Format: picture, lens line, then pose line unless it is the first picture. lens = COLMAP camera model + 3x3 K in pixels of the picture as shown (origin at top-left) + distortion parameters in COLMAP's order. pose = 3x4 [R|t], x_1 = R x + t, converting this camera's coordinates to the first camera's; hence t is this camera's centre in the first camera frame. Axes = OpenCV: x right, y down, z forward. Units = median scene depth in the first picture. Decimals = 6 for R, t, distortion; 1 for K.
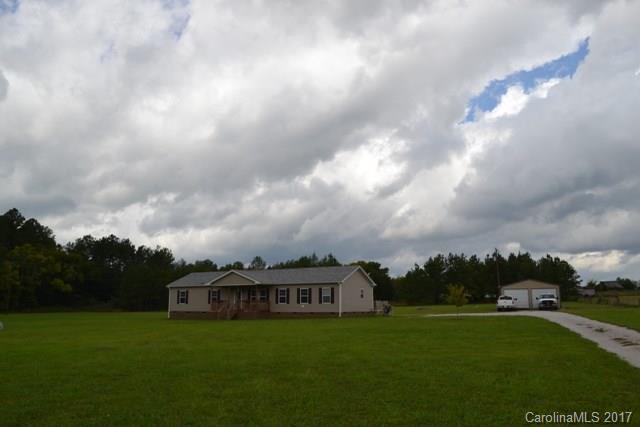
lens RADIAL K [[508.6, 0, 320.0], [0, 508.6, 213.5], [0, 0, 1]] dist [-0.083708, 0.002047]
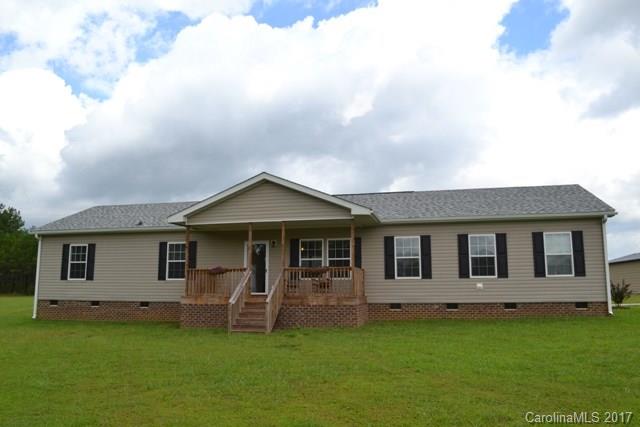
lens RADIAL K [[508.6, 0, 320.0], [0, 508.6, 213.5], [0, 0, 1]] dist [-0.083708, 0.002047]
pose [[0.963046, 0.043027, 0.265879, -0.219044], [-0.050057, 0.998552, 0.019716, 0.125495], [-0.264645, -0.032296, 0.963805, 0.662630]]
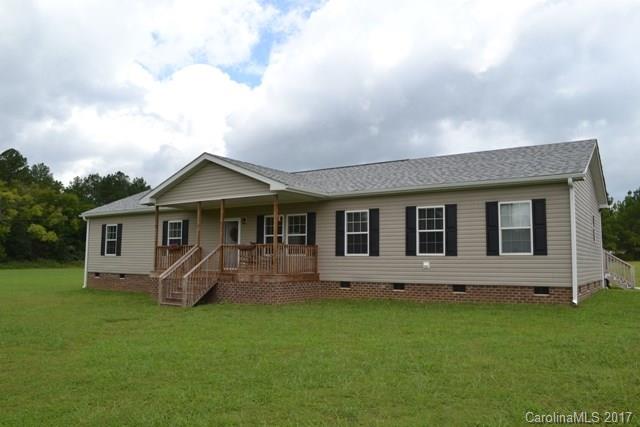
lens RADIAL K [[508.6, 0, 320.0], [0, 508.6, 213.5], [0, 0, 1]] dist [-0.083708, 0.002047]
pose [[0.995604, 0.002019, -0.093636, -0.065214], [0.005963, 0.996373, 0.084887, 0.119561], [0.093468, -0.085072, 0.991981, 0.657750]]
